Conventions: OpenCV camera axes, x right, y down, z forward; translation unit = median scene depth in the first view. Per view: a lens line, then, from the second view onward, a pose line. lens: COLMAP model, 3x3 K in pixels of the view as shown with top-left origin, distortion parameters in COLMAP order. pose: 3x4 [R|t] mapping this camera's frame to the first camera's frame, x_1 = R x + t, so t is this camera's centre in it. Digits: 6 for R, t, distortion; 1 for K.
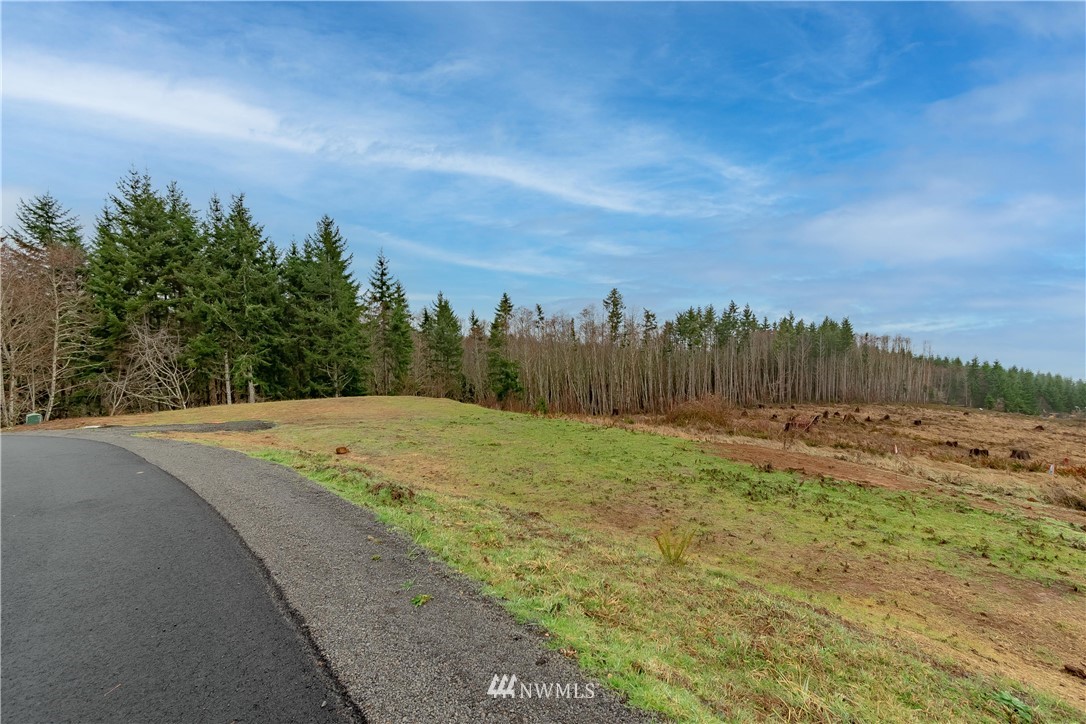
lens RADIAL K [[471.3, 0, 543.0], [0, 471.3, 362.0], [0, 0, 1]] dist [-0.000640, -0.000511]
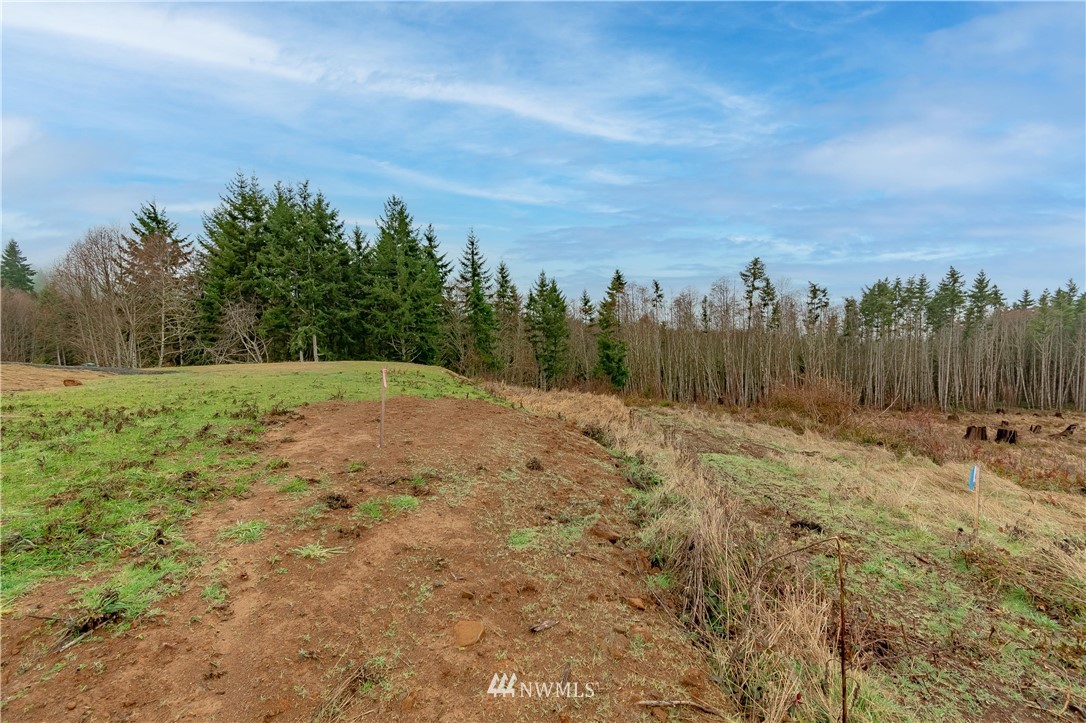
lens RADIAL K [[471.3, 0, 543.0], [0, 471.3, 361.5], [0, 0, 1]] dist [-0.000640, -0.000511]
pose [[0.919471, 0.014416, -0.392893, 0.149344], [-0.010380, 0.999869, 0.012396, 0.022974], [0.393021, -0.007320, 0.919501, 0.096849]]
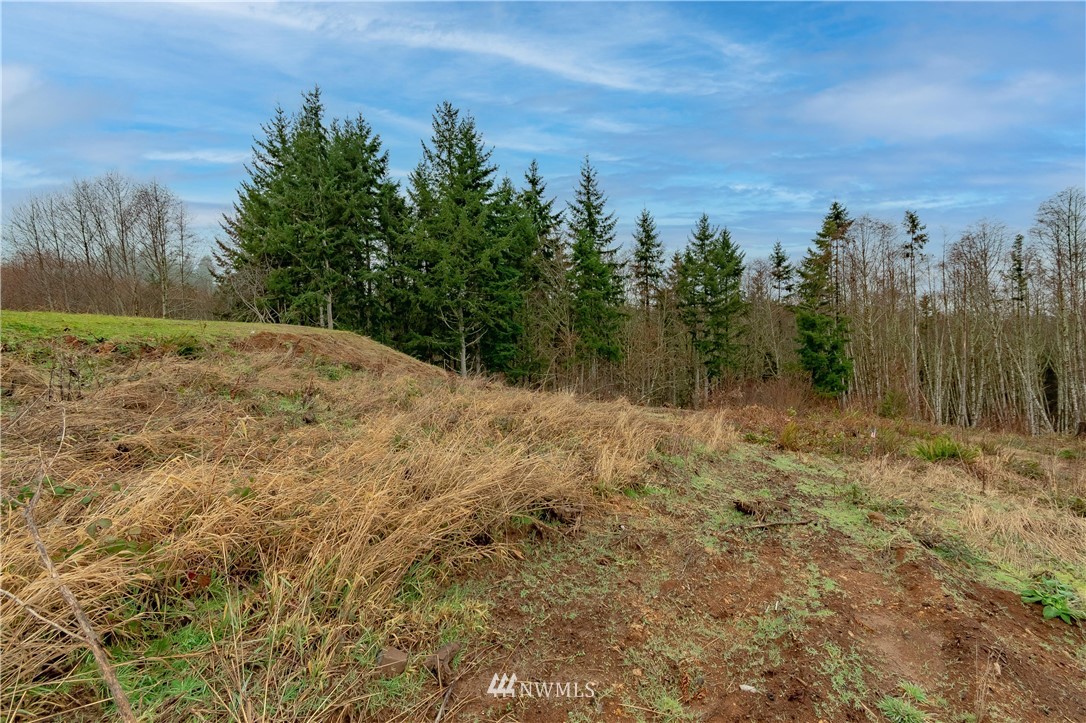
lens RADIAL K [[485.4, 0, 542.1], [0, 485.4, 369.4], [0, 0, 1]] dist [-0.001279, -0.000219]
pose [[0.677557, 0.028279, -0.734926, 0.114161], [-0.013733, 0.999573, 0.025802, 0.043803], [0.735342, -0.007390, 0.677656, 0.345092]]
